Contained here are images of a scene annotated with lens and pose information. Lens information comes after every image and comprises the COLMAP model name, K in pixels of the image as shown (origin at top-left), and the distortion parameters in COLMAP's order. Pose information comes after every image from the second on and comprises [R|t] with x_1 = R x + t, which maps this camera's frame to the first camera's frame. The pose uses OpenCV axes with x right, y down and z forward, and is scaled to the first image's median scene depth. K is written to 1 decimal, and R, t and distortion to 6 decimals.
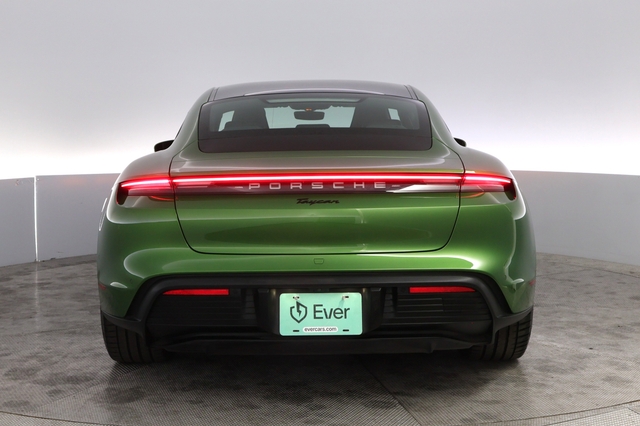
lens RADIAL K [[550.4, 0, 320.0], [0, 550.4, 213.0], [0, 0, 1]] dist [-0.000900, -0.000908]
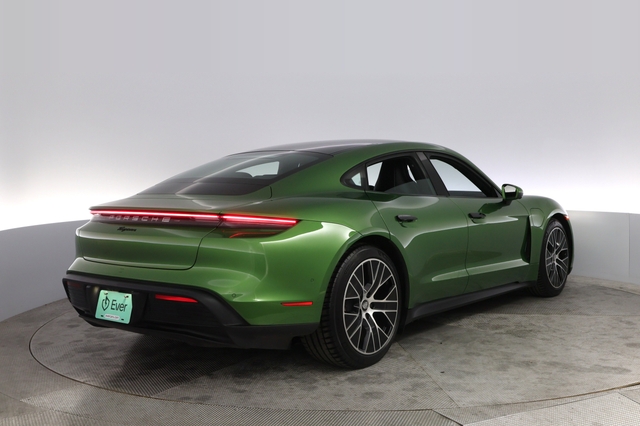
lens RADIAL K [[550.4, 0, 320.0], [0, 550.4, 213.0], [0, 0, 1]] dist [-0.000900, -0.000908]
pose [[0.828151, 0.019516, -0.560165, 1.201465], [-0.061983, 0.996453, -0.056919, -0.012685], [0.557068, 0.081858, 0.826423, 0.078274]]
